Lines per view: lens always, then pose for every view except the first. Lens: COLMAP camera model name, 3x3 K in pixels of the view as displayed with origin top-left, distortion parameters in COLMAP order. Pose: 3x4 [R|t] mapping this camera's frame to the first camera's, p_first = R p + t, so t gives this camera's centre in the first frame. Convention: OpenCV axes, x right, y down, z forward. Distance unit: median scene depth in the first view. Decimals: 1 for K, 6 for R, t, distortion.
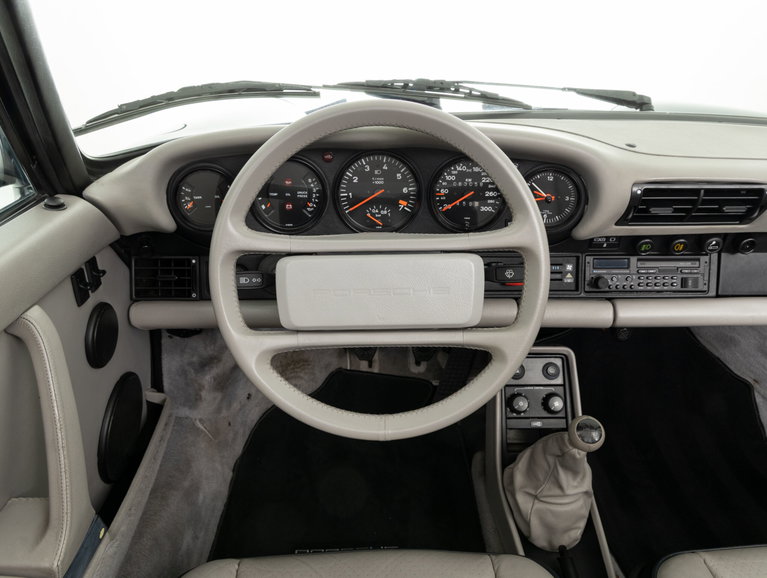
lens RADIAL K [[596.3, 0, 377.6], [0, 596.3, 287.6], [0, 0, 1]] dist [0.017601, 0.007085]
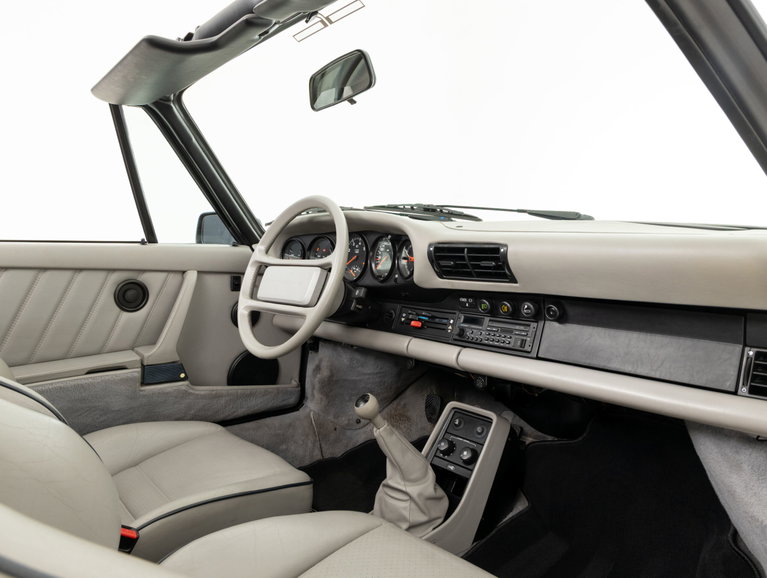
lens RADIAL K [[596.3, 0, 382.7], [0, 596.3, 291.5], [0, 0, 1]] dist [0.017601, 0.007085]
pose [[0.615351, 0.051953, -0.786539, 1.287787], [-0.351702, 0.911093, -0.214975, 0.249828], [0.705442, 0.408913, 0.578914, 0.085587]]
